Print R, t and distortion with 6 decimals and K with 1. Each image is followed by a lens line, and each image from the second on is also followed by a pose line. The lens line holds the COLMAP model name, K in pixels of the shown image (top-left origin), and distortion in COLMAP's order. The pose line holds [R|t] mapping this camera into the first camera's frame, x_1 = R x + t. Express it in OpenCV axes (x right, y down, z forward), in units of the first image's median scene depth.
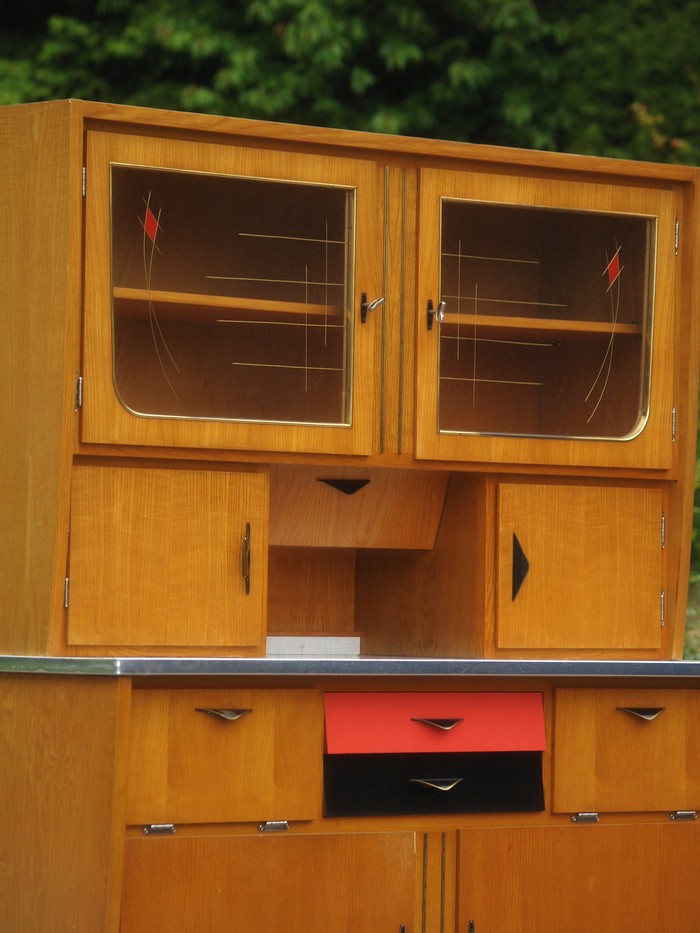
lens RADIAL K [[4203.1, 0, 351.0], [0, 4203.1, 471.3], [0, 0, 1]] dist [0.461982, 0.000000]
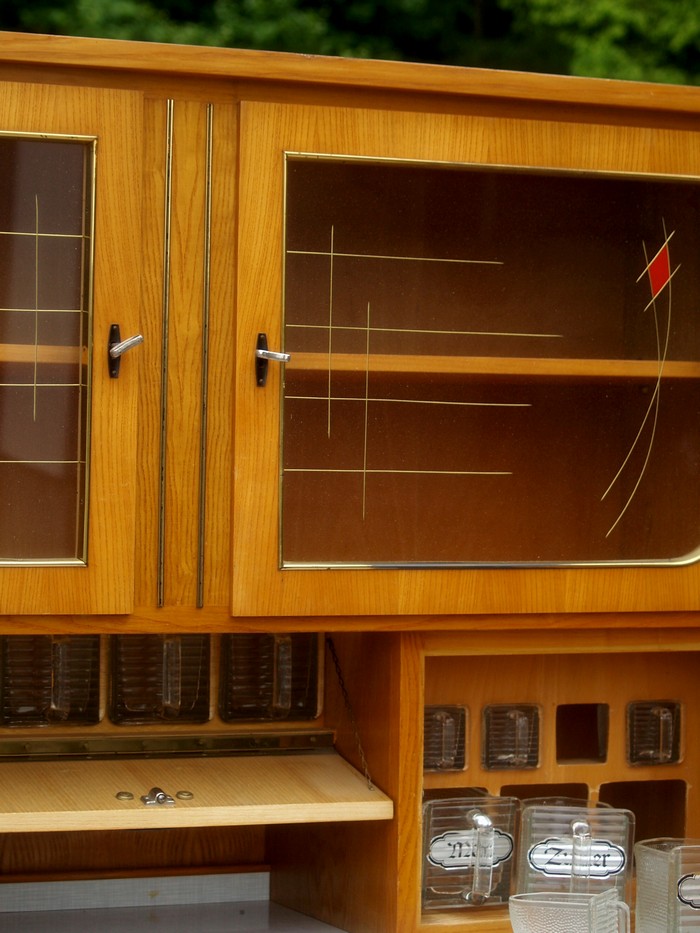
lens RADIAL K [[2566.4, 0, 348.8], [0, 2566.4, 463.8], [0, 0, 1]] dist [-0.251372, 0.000000]
pose [[0.952126, -0.002752, -0.305695, 0.134821], [0.009951, 0.999709, 0.021993, -0.030668], [0.305545, -0.023982, 0.951876, 0.675448]]
